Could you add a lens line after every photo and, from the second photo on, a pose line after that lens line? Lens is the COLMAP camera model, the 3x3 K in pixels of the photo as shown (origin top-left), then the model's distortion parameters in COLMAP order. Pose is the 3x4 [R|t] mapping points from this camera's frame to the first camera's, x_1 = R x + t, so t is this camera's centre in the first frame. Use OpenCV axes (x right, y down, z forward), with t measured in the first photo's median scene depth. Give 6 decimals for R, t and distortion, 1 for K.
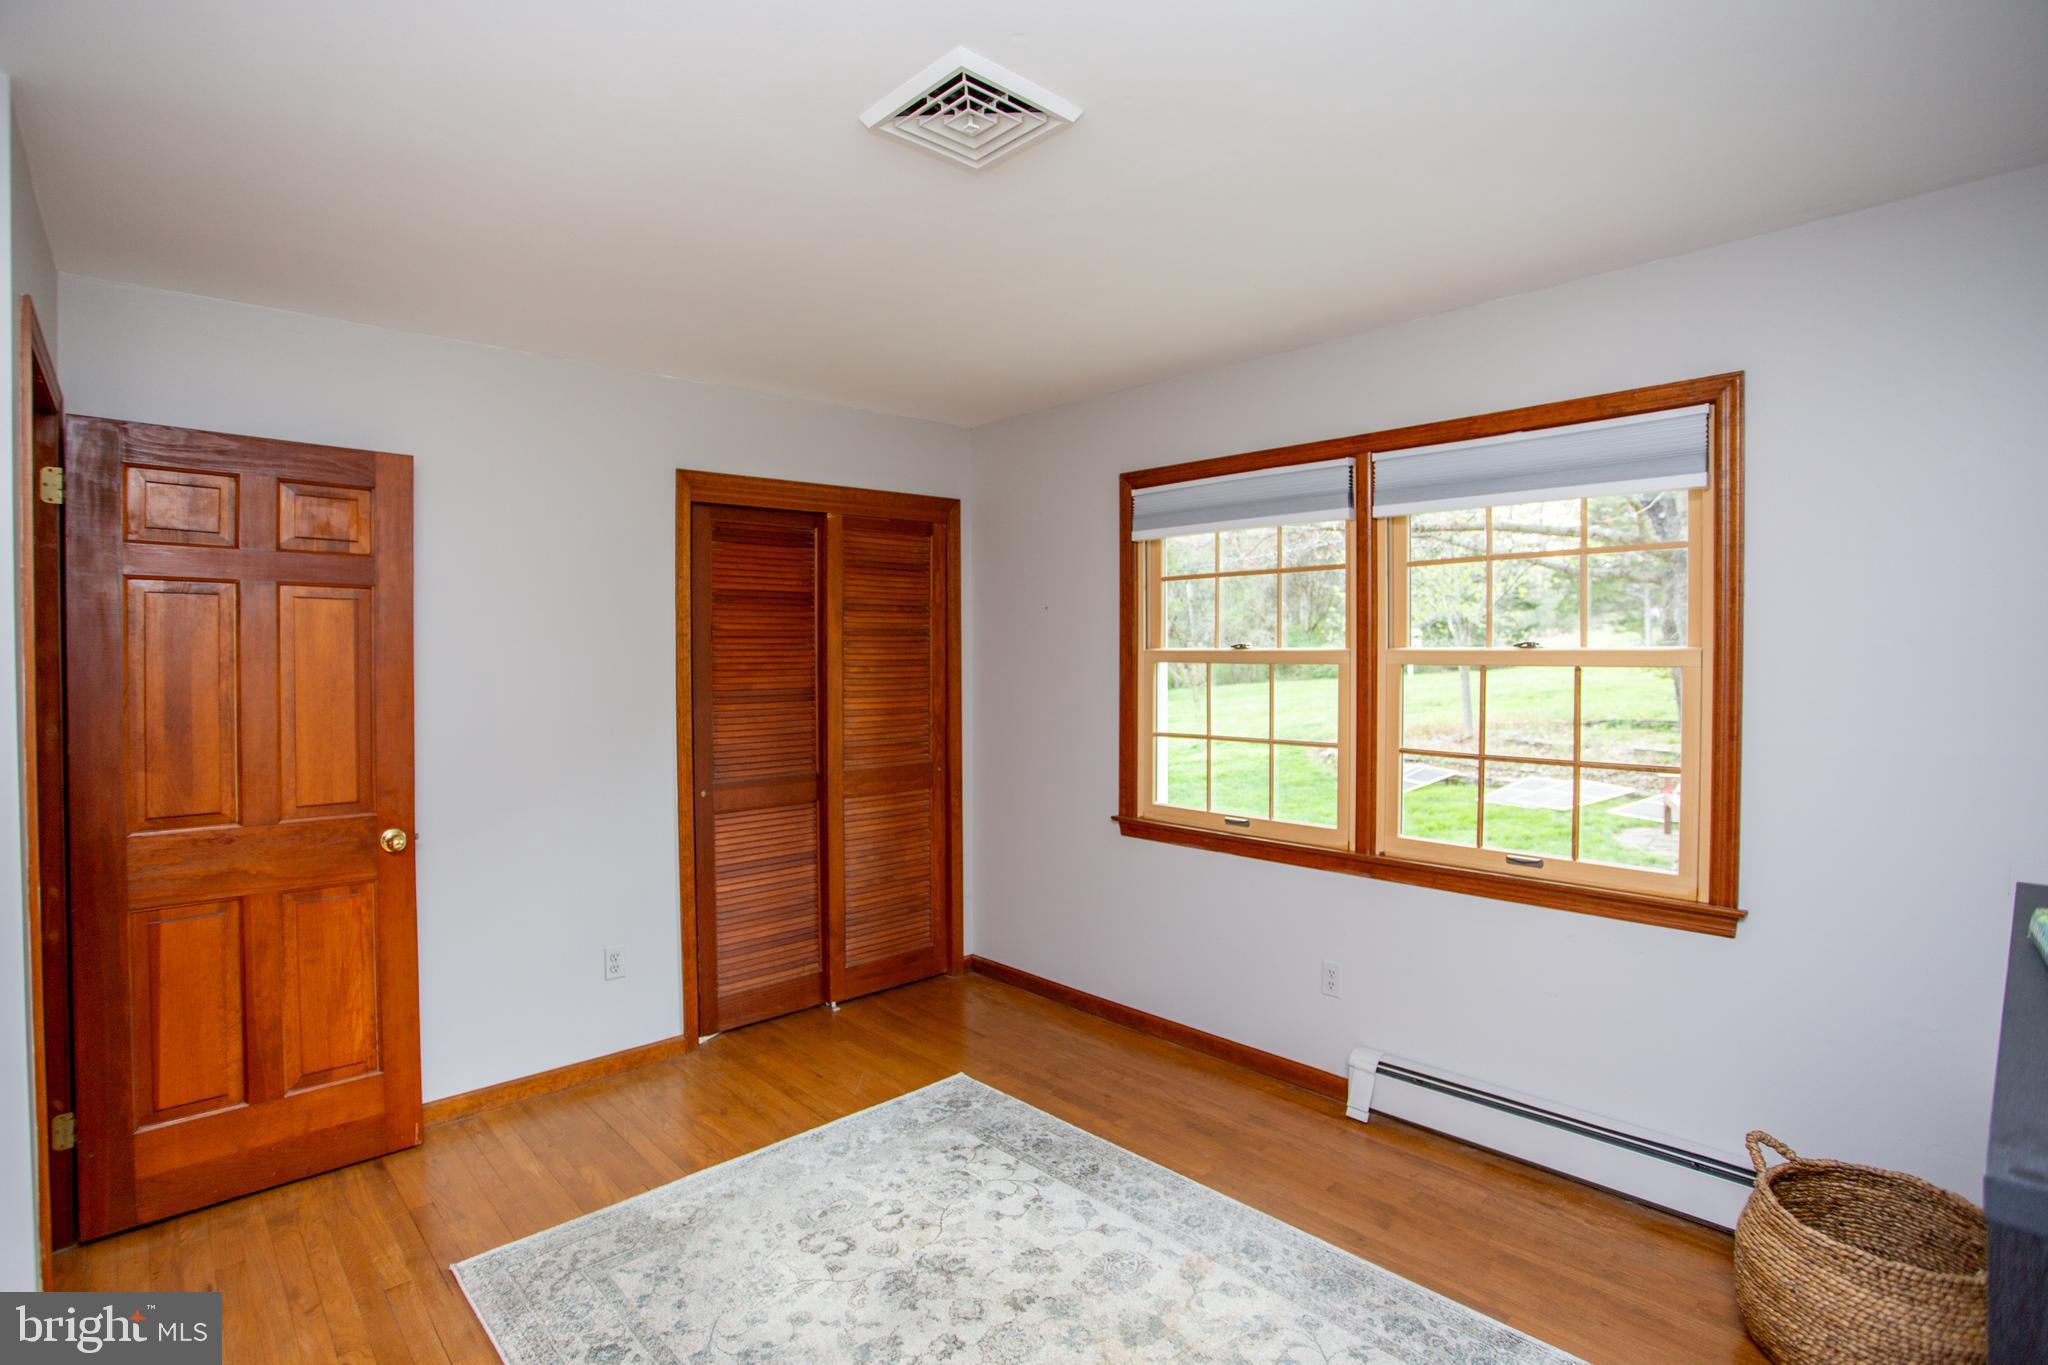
lens RADIAL K [[993.9, 0, 1007.2], [0, 993.9, 670.6], [0, 0, 1]] dist [-0.078989, 0.034159]
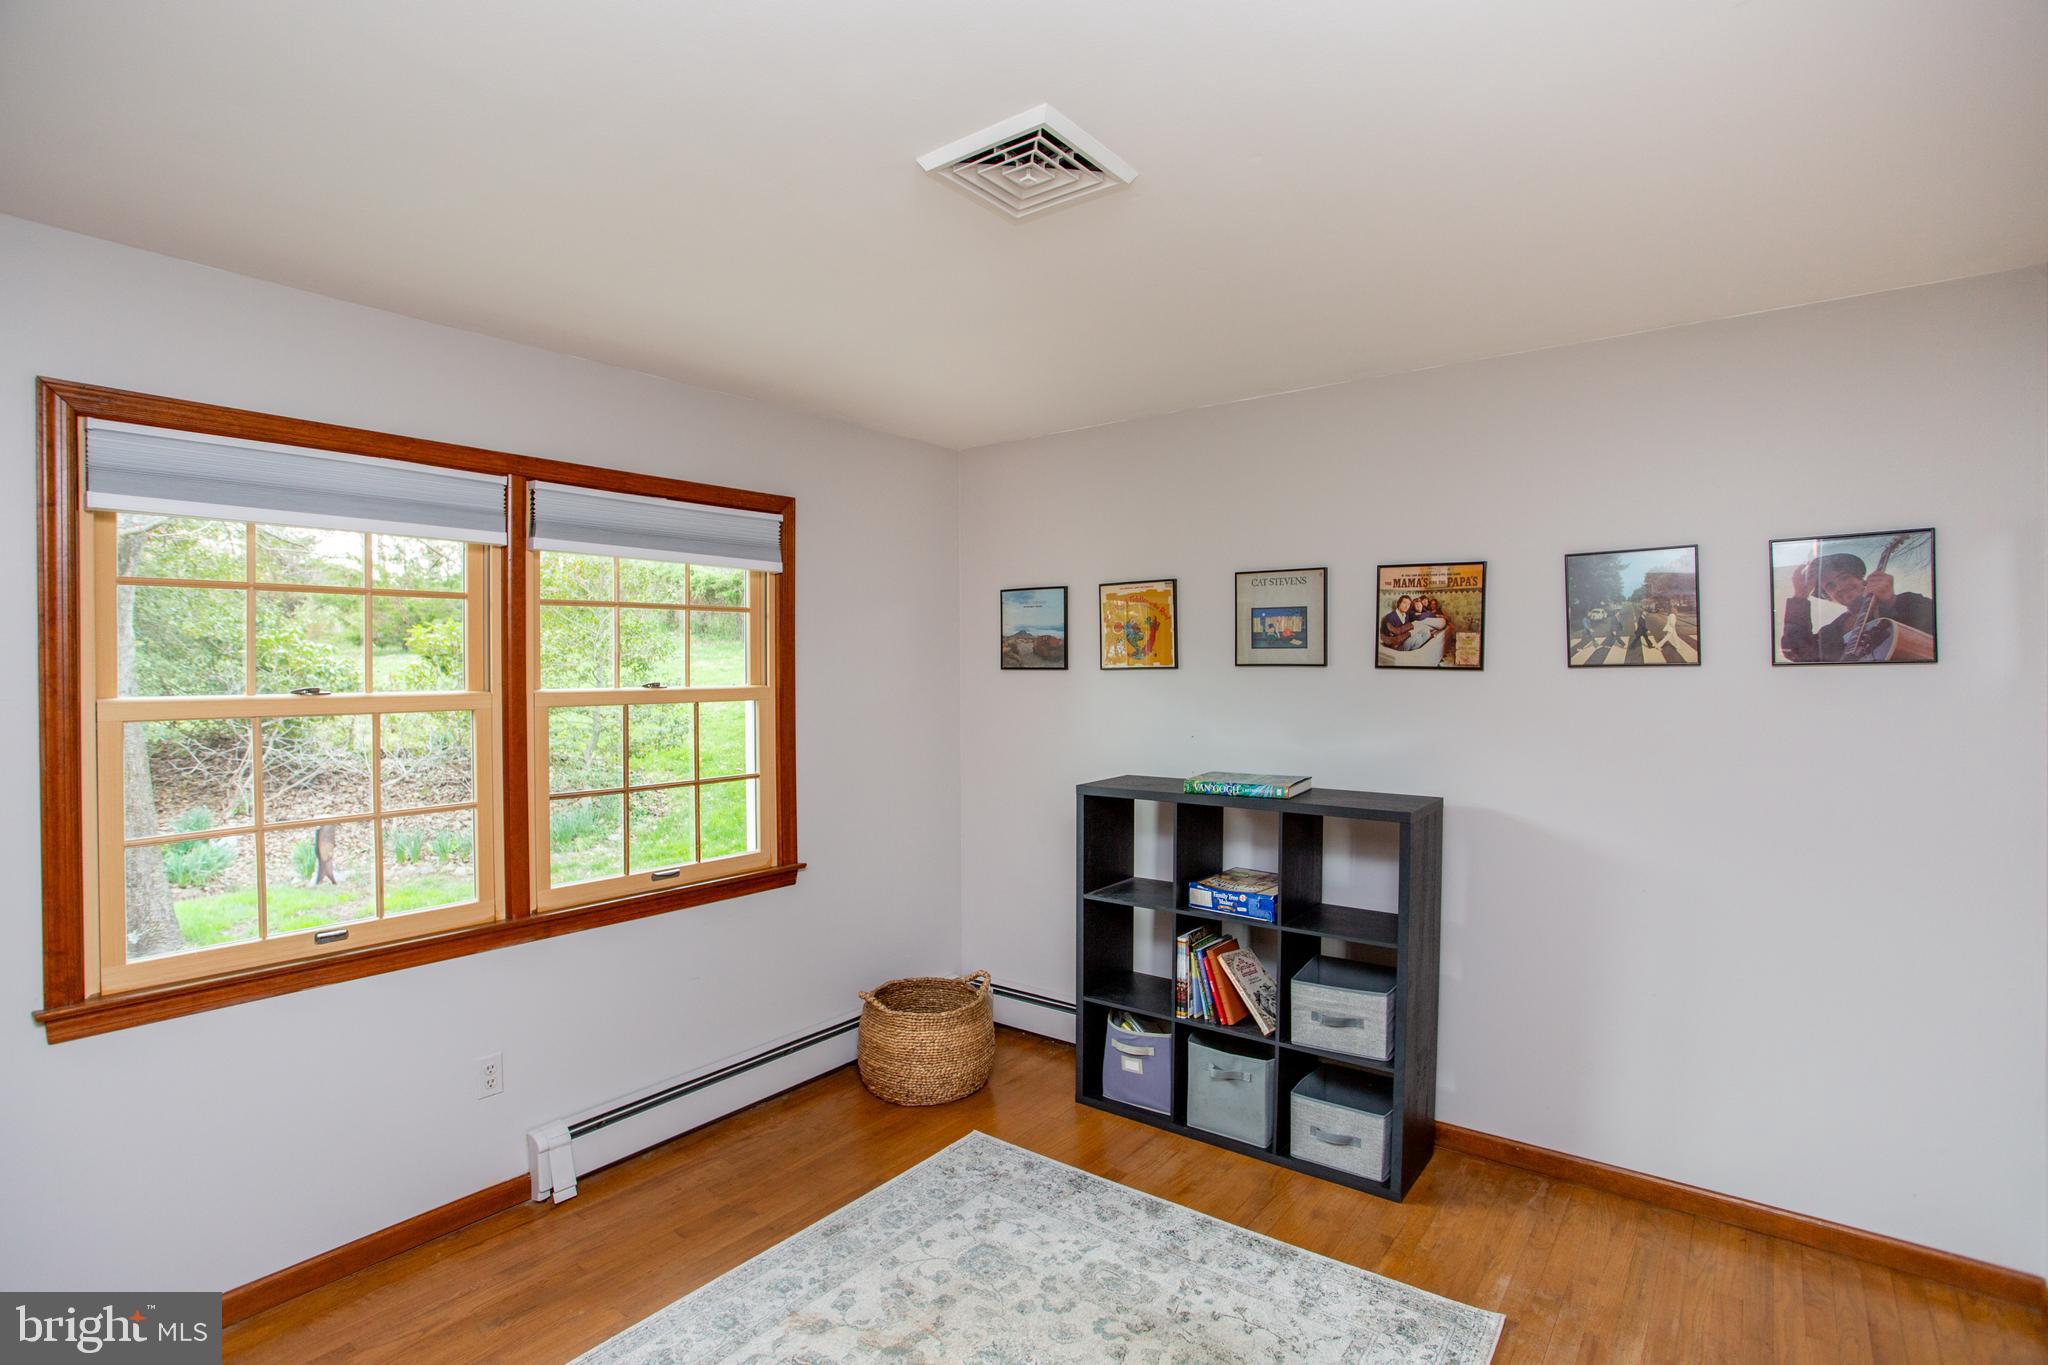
lens RADIAL K [[993.9, 0, 1007.2], [0, 993.9, 670.6], [0, 0, 1]] dist [-0.078989, 0.034159]
pose [[-0.161063, 0.007092, 0.986919, -0.672896], [0.032729, 0.999463, -0.001841, -0.027576], [-0.986401, 0.032004, -0.161209, 0.787015]]
